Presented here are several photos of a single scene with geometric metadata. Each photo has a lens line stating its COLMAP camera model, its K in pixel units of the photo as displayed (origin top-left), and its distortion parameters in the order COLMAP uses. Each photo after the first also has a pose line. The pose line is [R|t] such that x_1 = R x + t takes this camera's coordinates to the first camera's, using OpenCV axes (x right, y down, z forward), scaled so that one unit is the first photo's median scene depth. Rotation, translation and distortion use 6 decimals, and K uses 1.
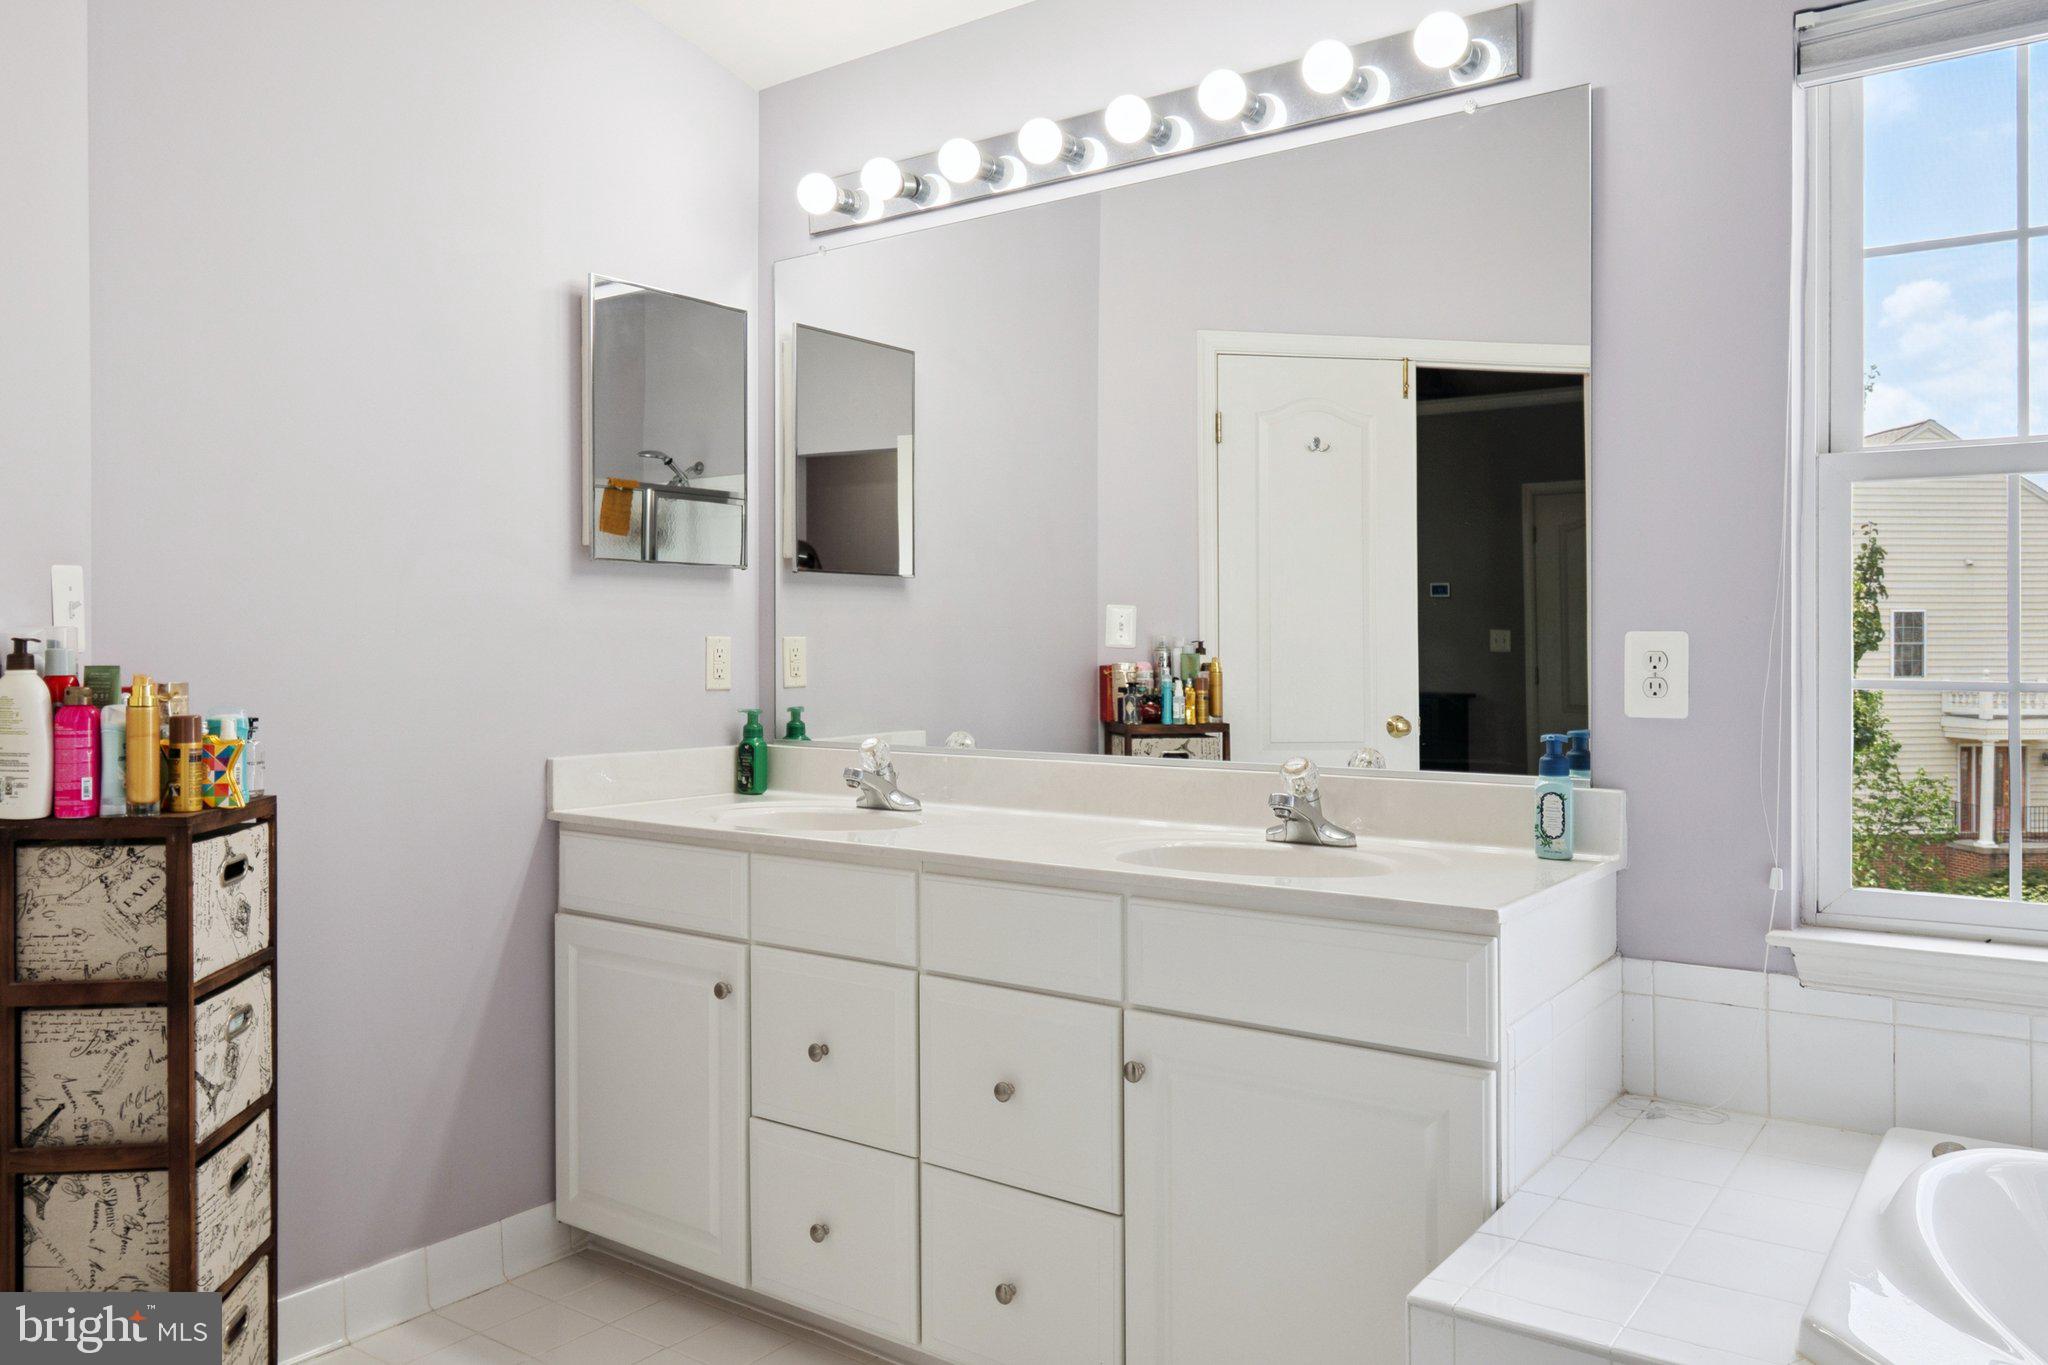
lens RADIAL K [[1469.1, 0, 1024.0], [0, 1469.1, 682.5], [0, 0, 1]] dist [-0.040480, 0.000355]
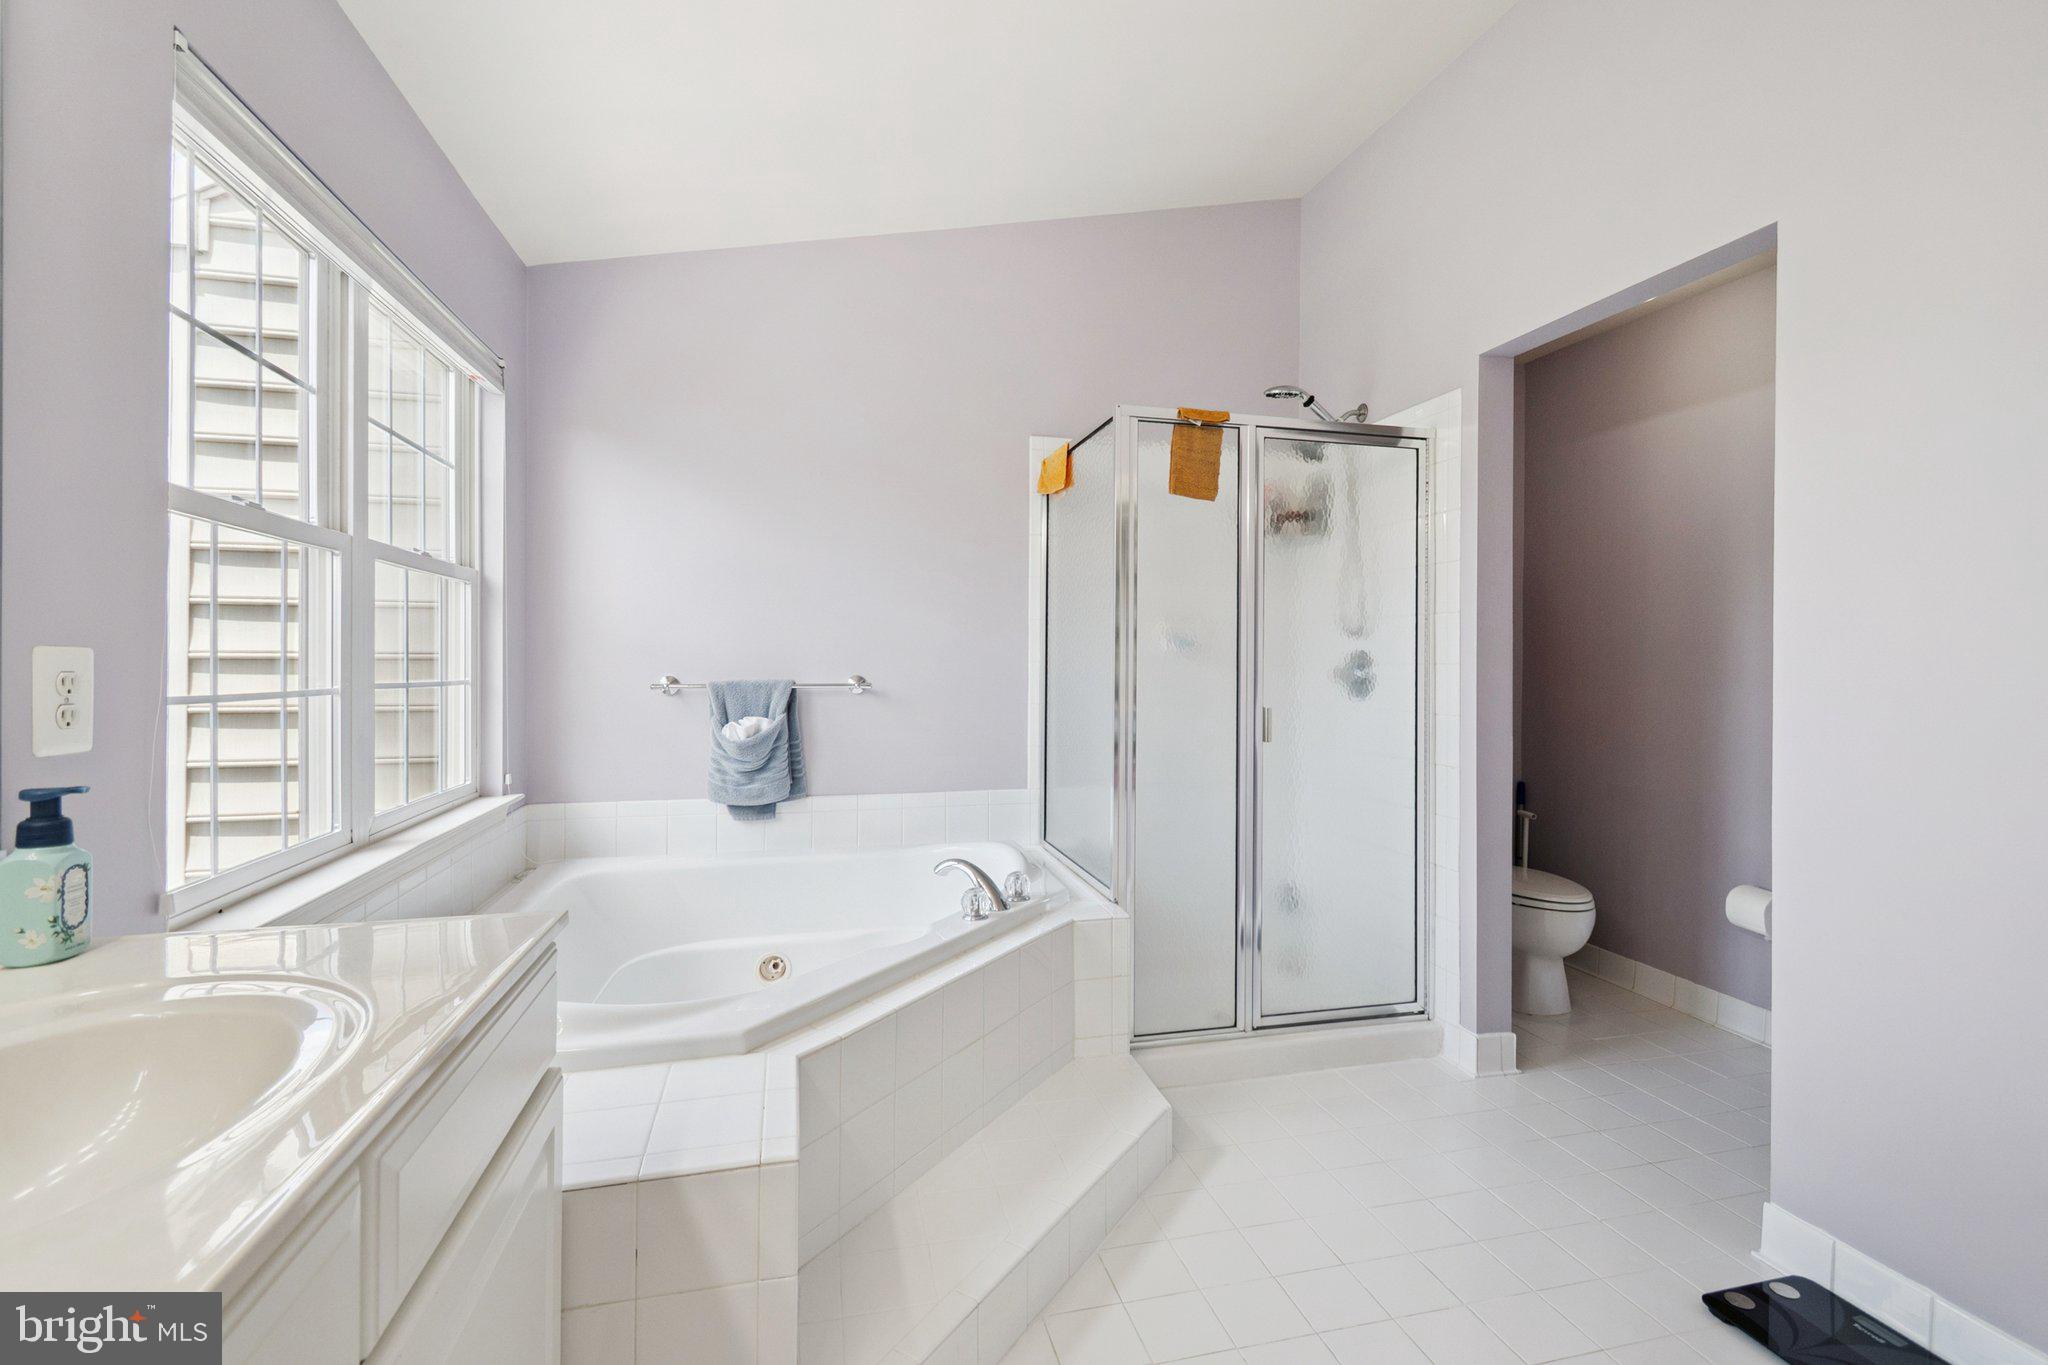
lens RADIAL K [[910.7, 0, 1034.3], [0, 910.7, 667.0], [0, 0, 1]] dist [0.003498, -0.000548]
pose [[-0.775695, -0.008988, 0.631044, -0.308057], [-0.000743, 0.999911, 0.013329, -0.031747], [-0.631108, 0.009870, -0.775632, 1.065774]]
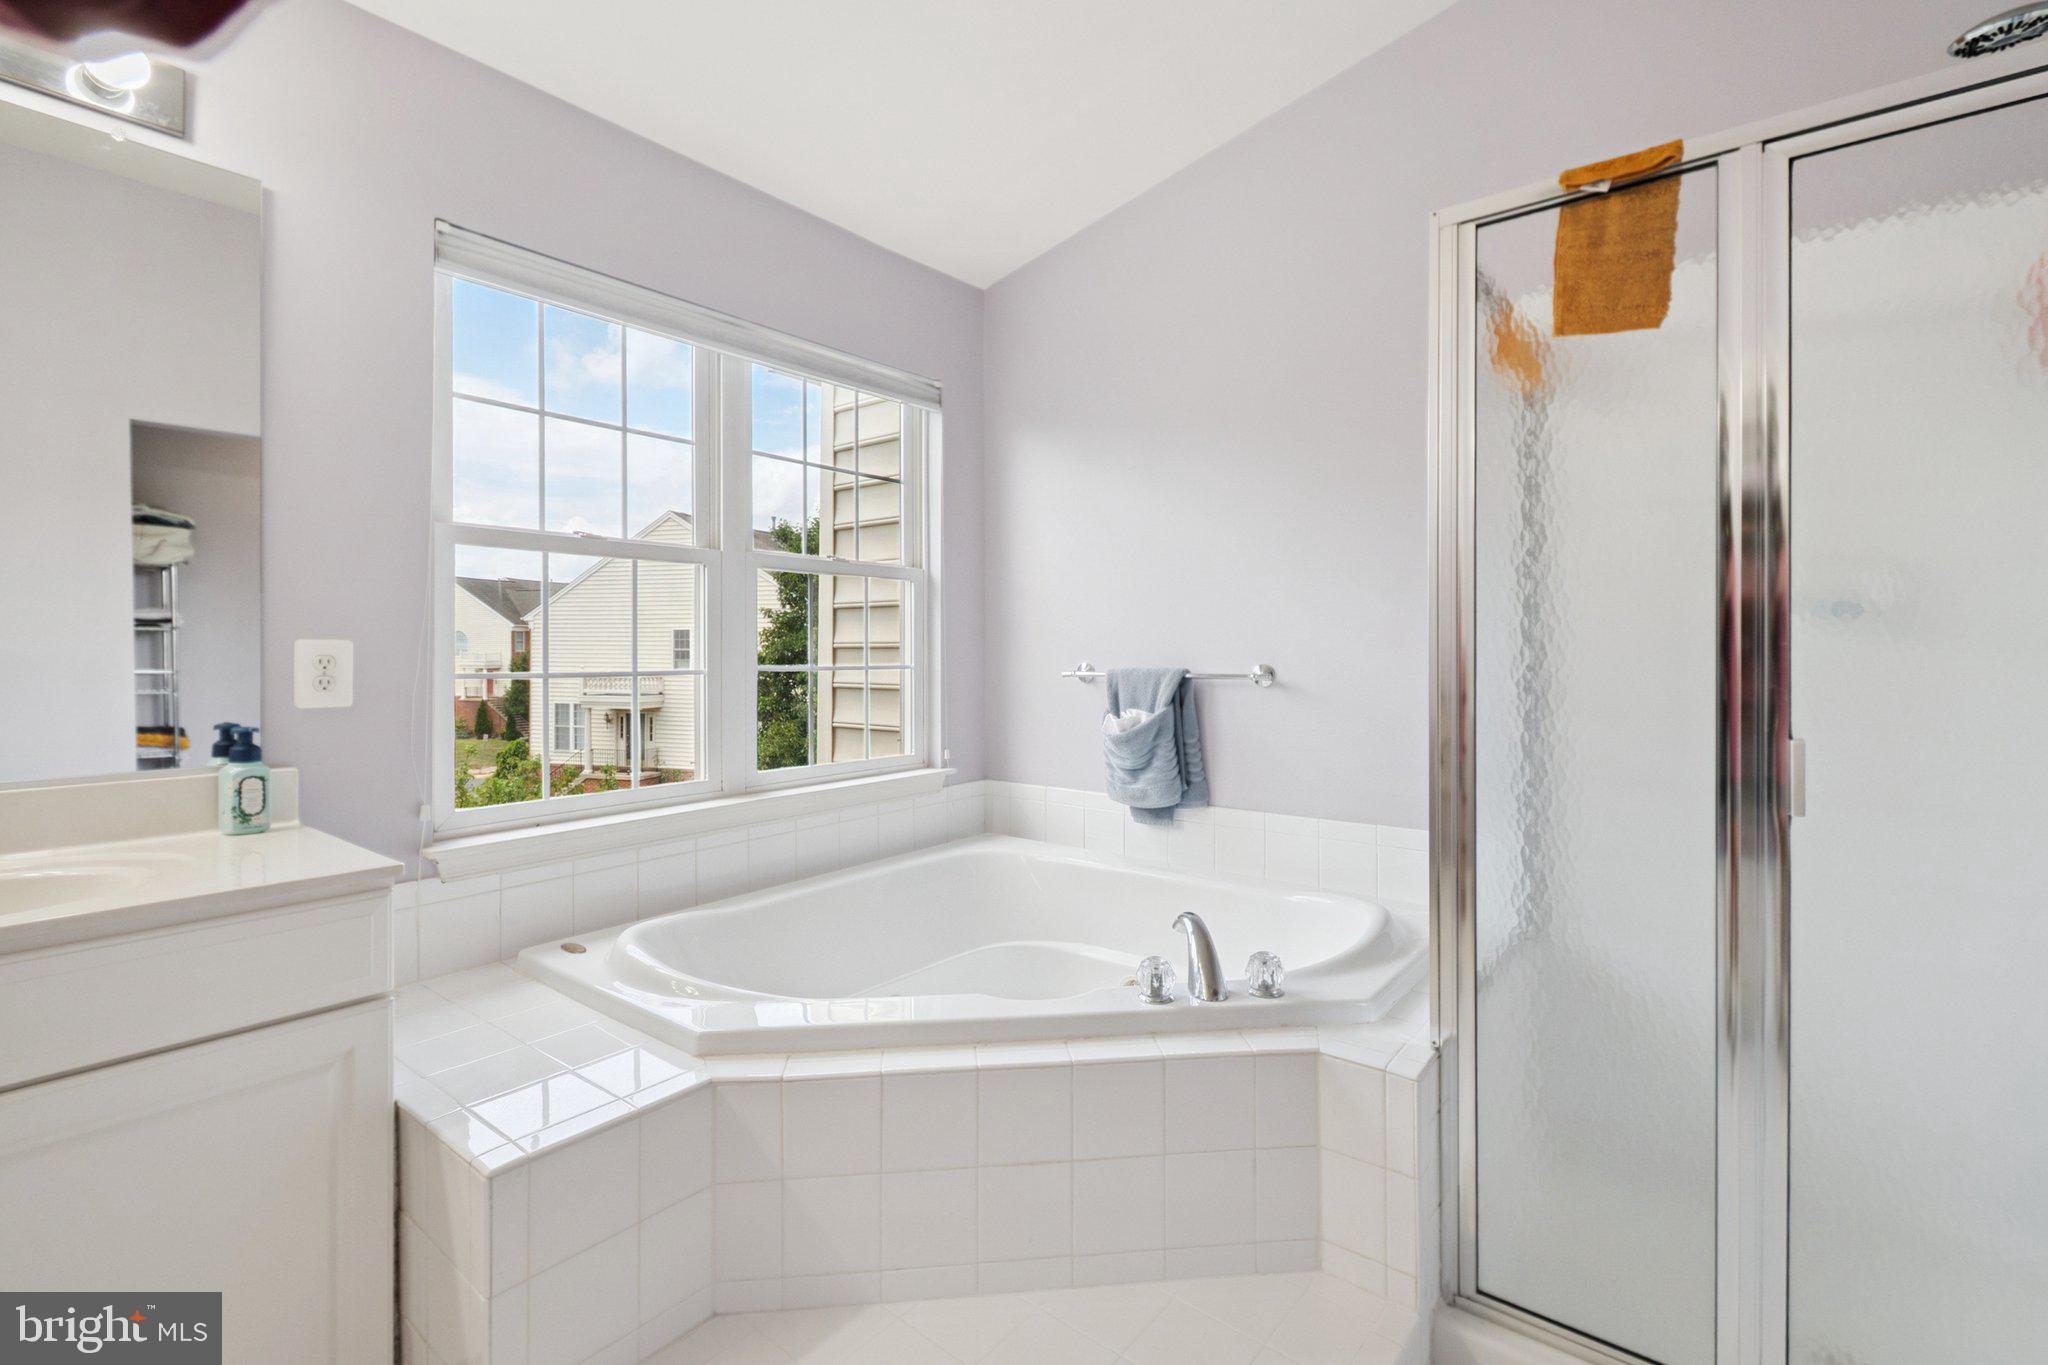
lens RADIAL K [[920.5, 0, 1035.0], [0, 920.5, 650.3], [0, 0, 1]] dist [0.015433, -0.006493]
pose [[0.028896, -0.002288, 0.999580, -0.371021], [0.010612, 0.999942, 0.001982, -0.021178], [-0.999526, 0.010550, 0.028918, 0.352600]]
